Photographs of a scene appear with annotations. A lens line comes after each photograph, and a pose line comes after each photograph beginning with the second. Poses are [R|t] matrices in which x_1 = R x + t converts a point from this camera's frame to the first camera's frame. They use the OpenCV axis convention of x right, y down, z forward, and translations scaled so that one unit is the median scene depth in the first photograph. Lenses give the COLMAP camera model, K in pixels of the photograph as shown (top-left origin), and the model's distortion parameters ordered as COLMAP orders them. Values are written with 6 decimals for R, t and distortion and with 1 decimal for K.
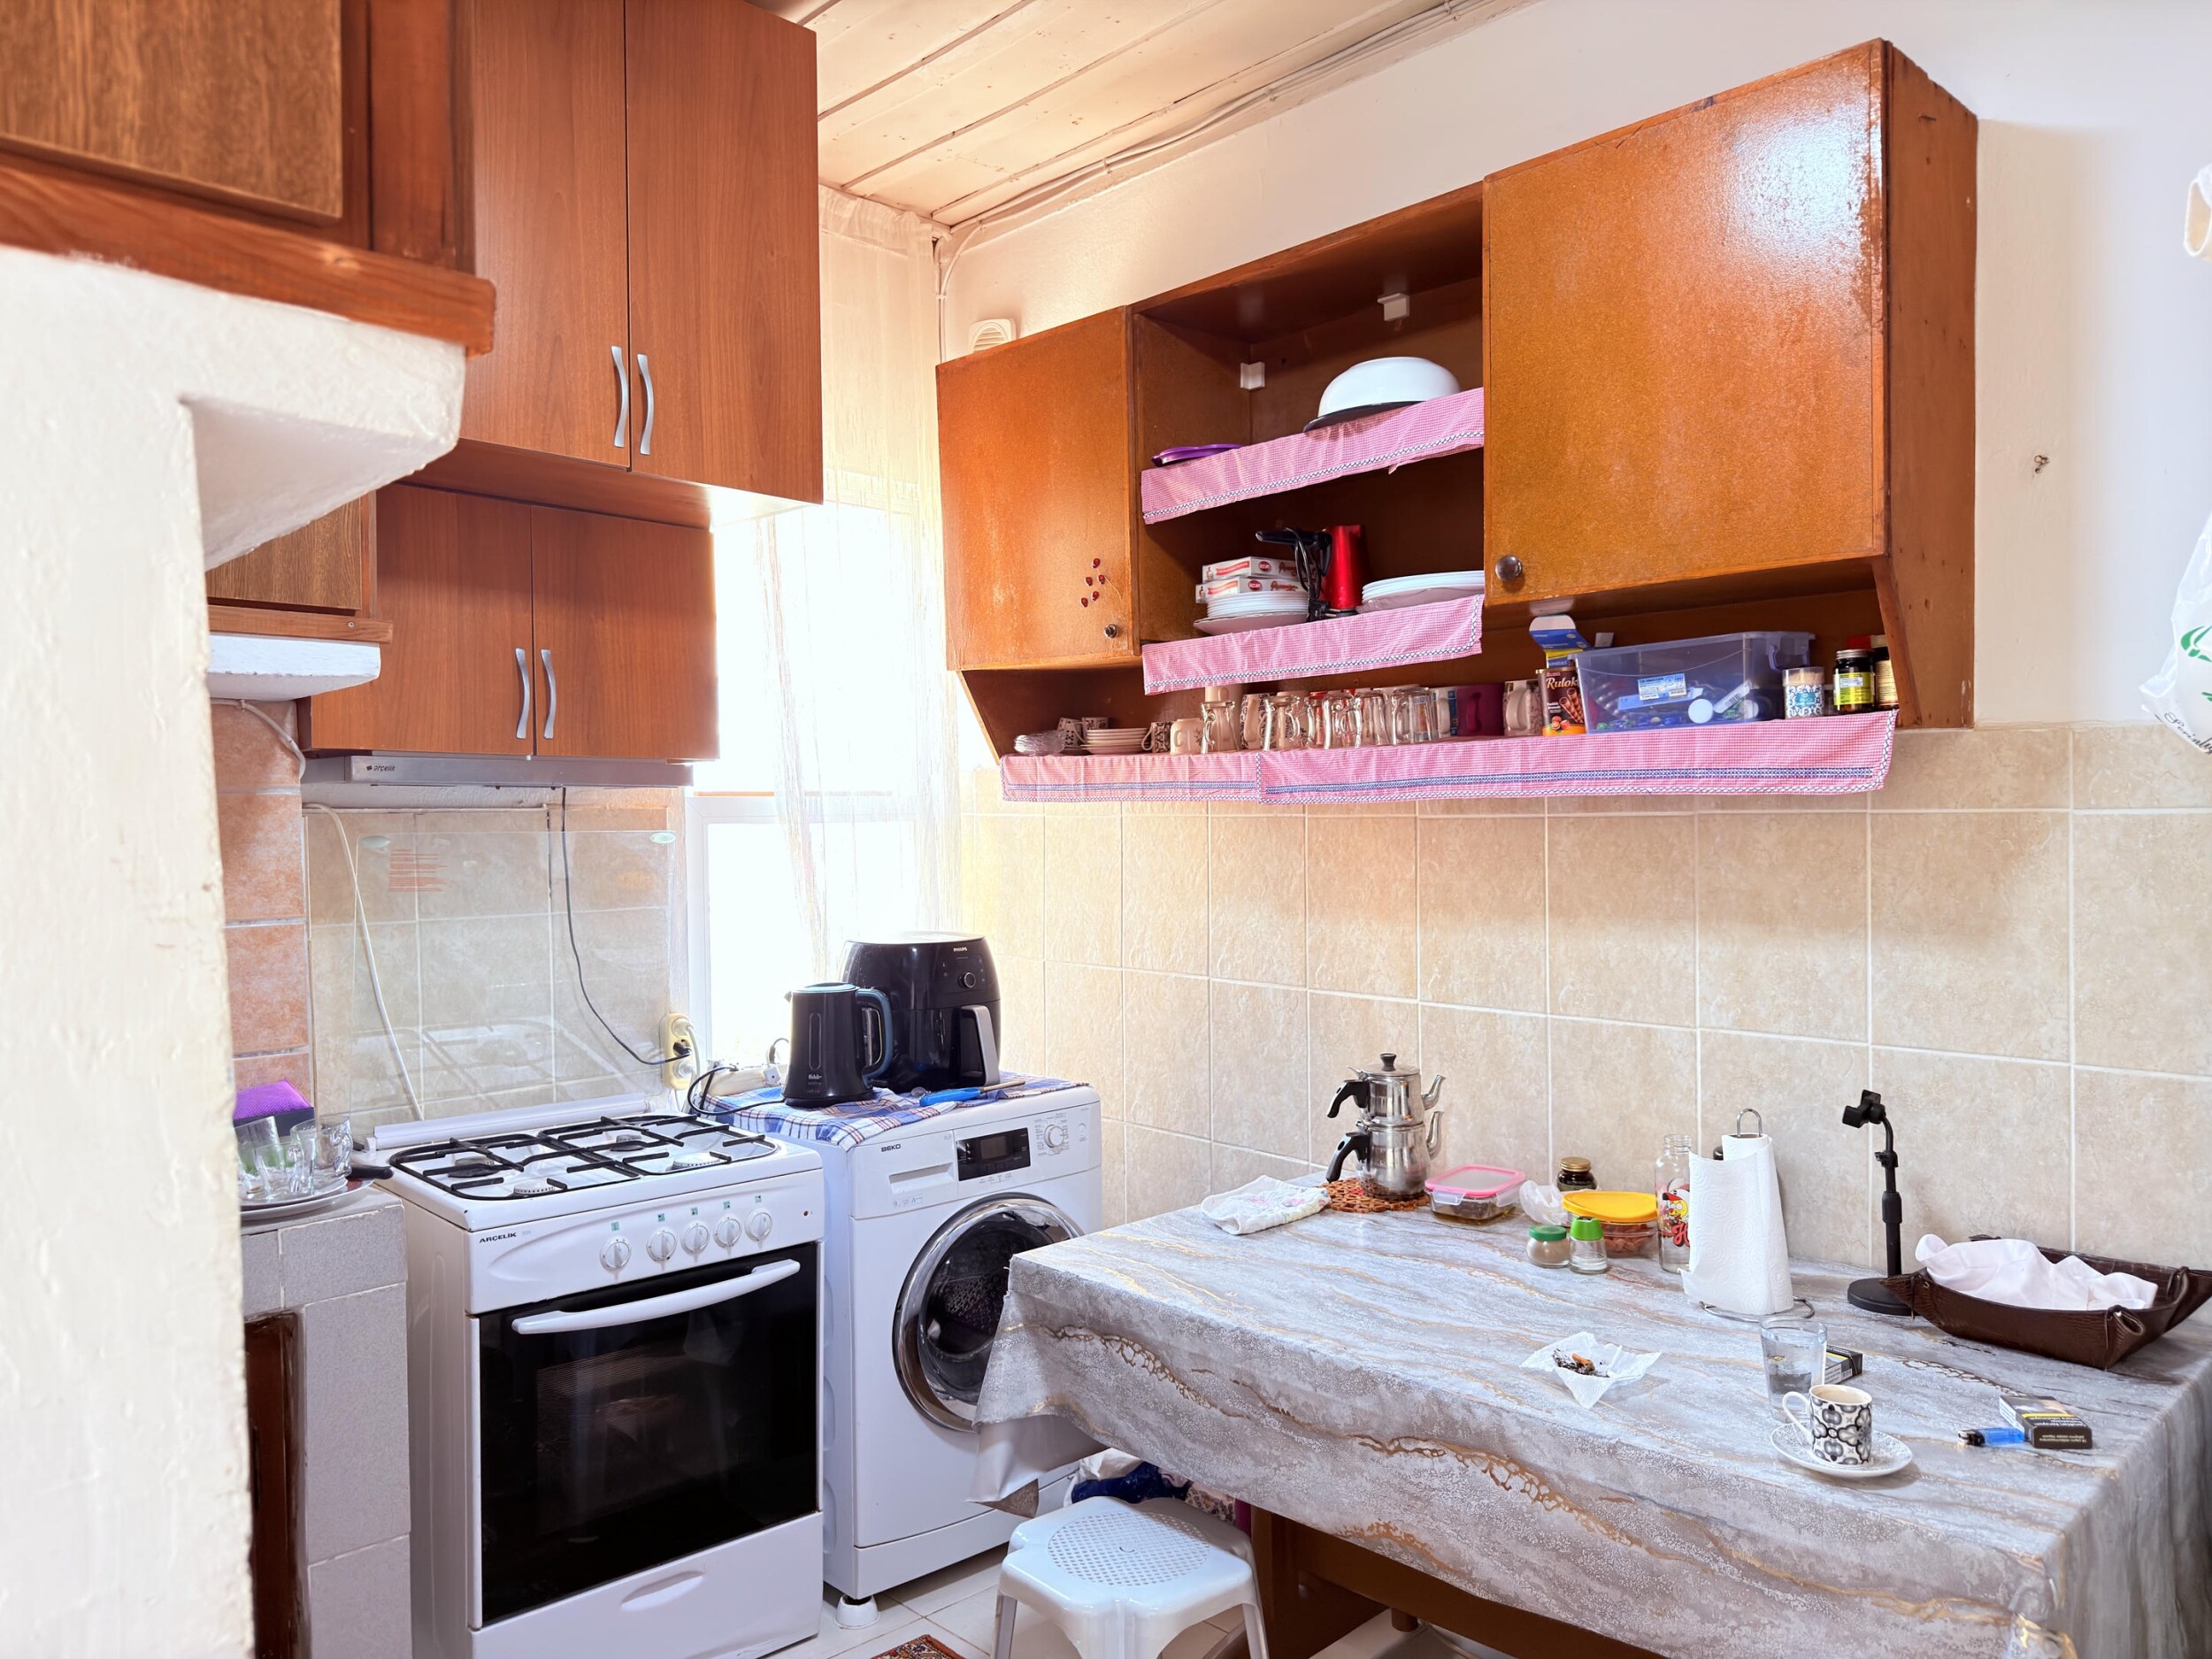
lens RADIAL K [[1558.5, 0, 1101.6], [0, 1558.5, 844.9], [0, 0, 1]] dist [0.038849, -0.052417]
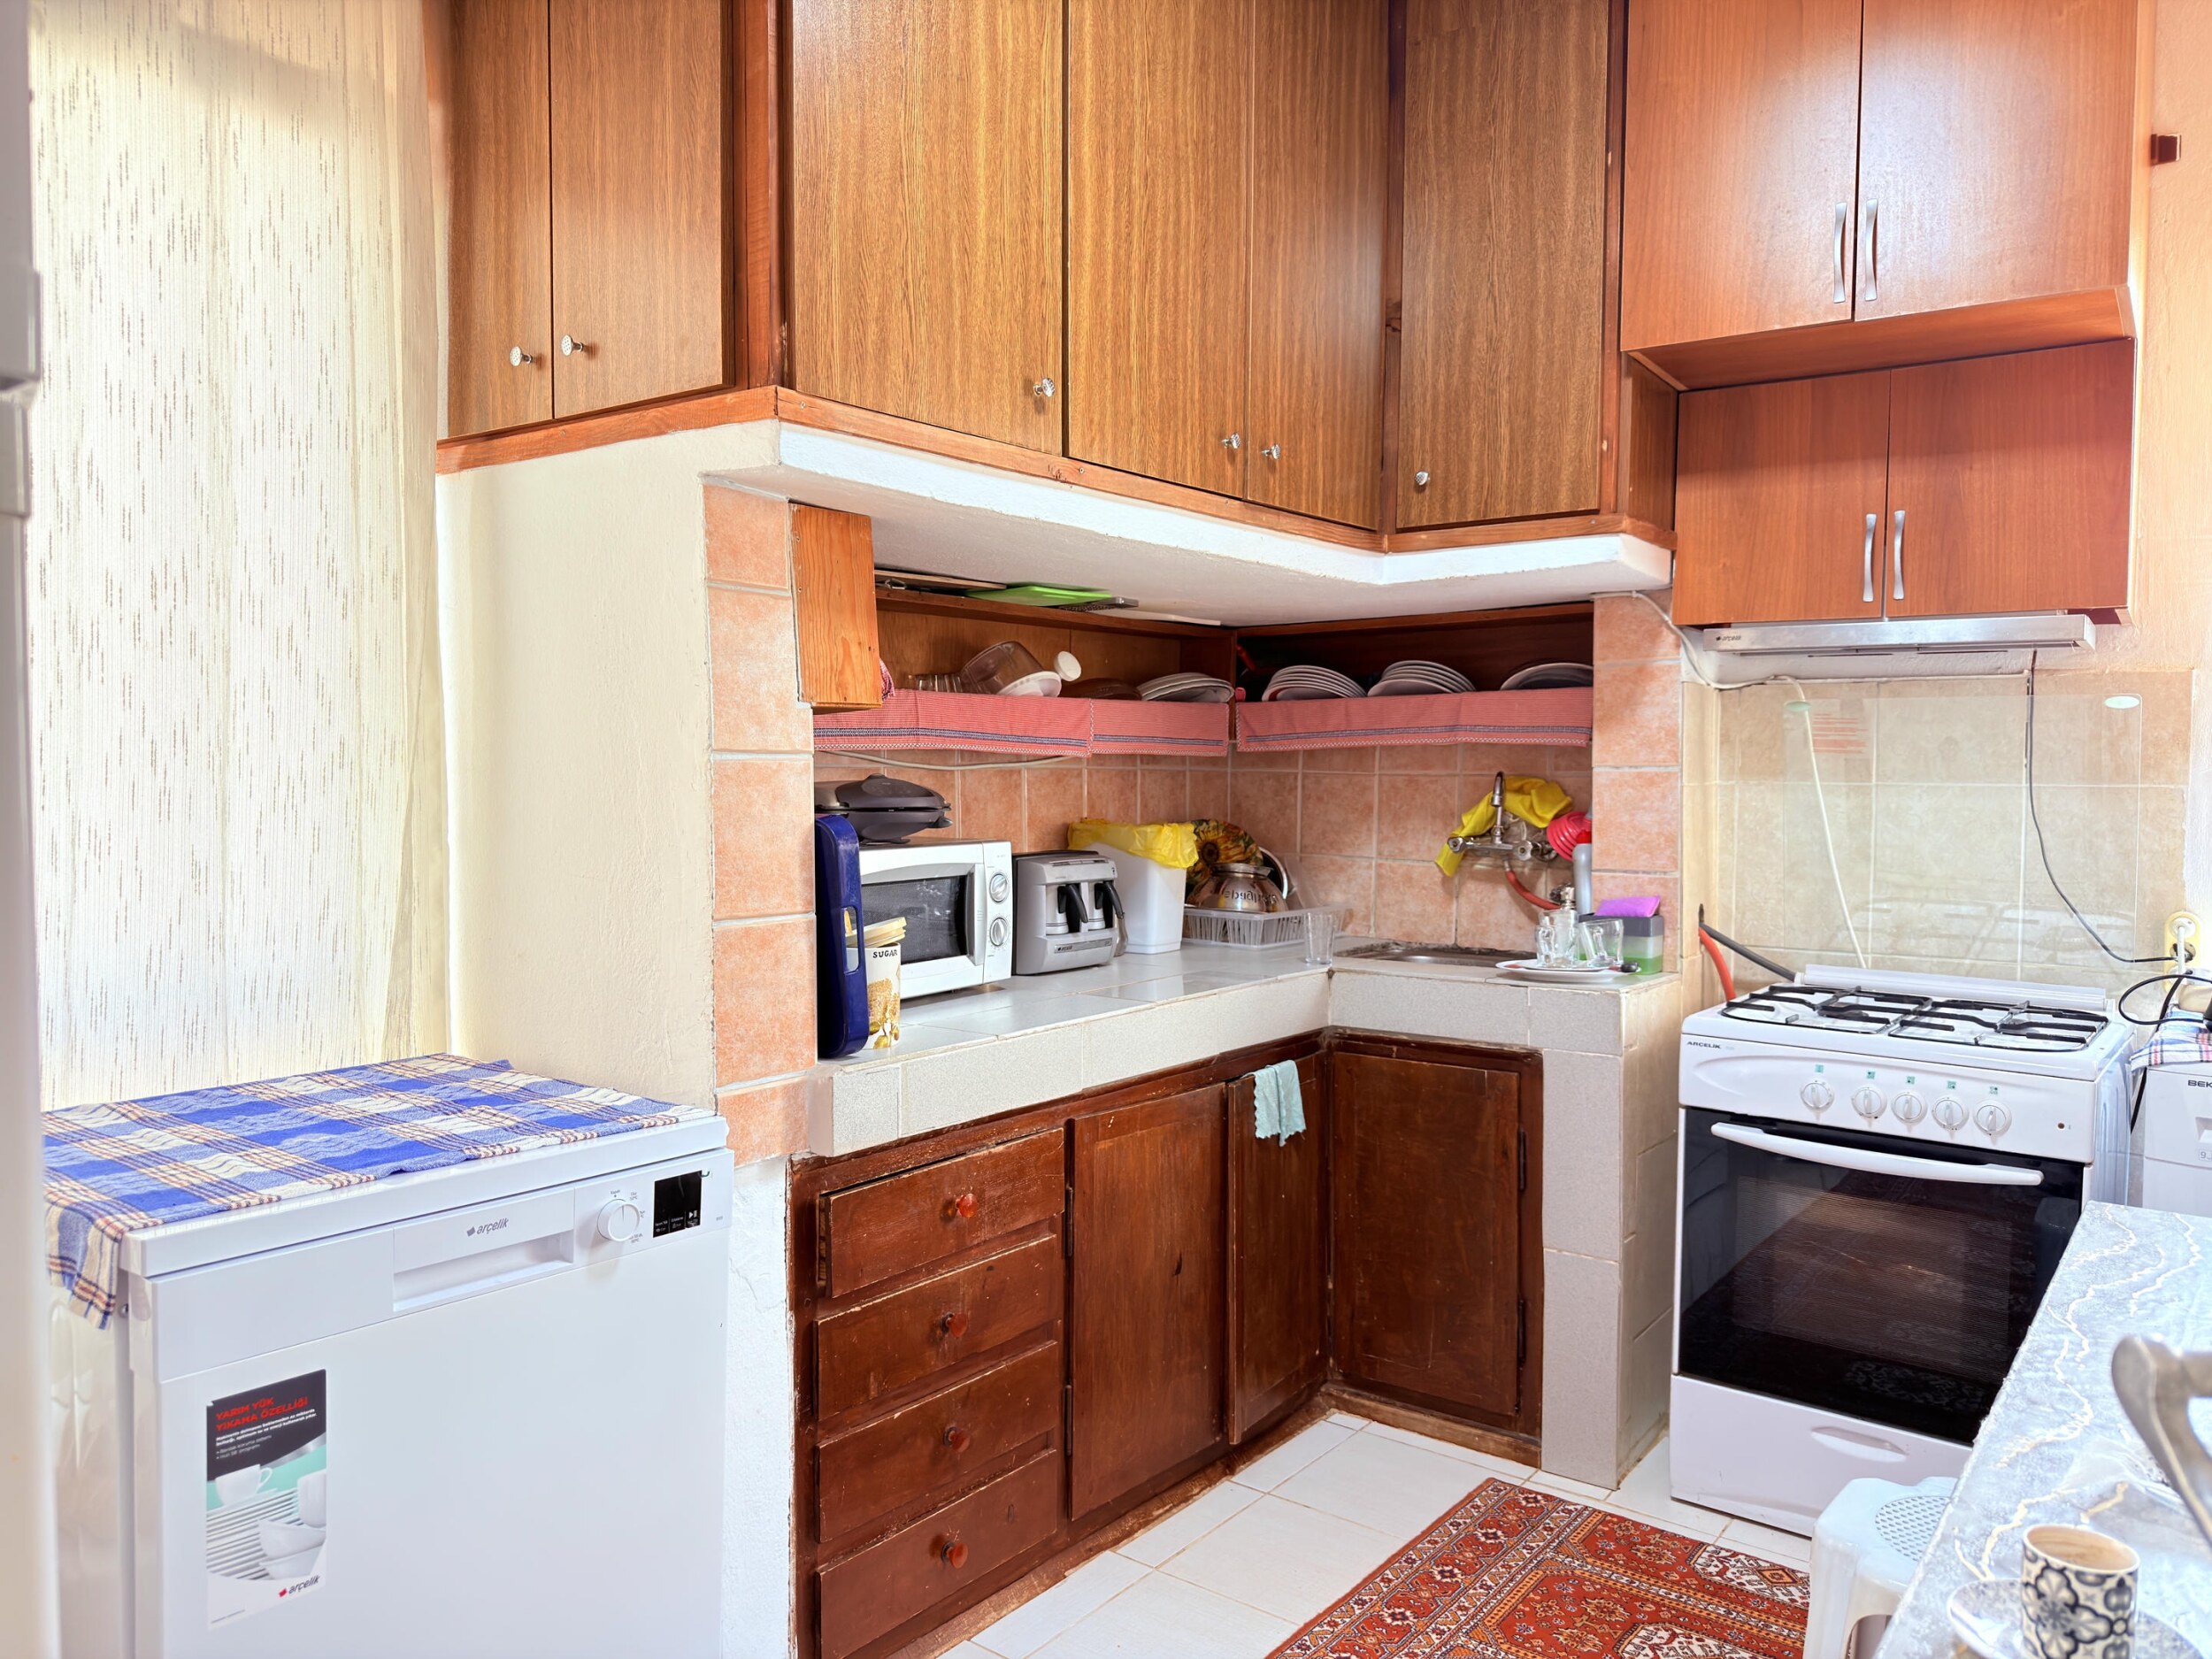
lens RADIAL K [[1558.5, 0, 1101.6], [0, 1558.5, 844.9], [0, 0, 1]] dist [0.038849, -0.052417]
pose [[0.170795, 0.063812, -0.983238, 0.617852], [-0.023448, 0.997881, 0.060689, 0.044424], [0.985028, 0.012690, 0.171929, 0.354155]]
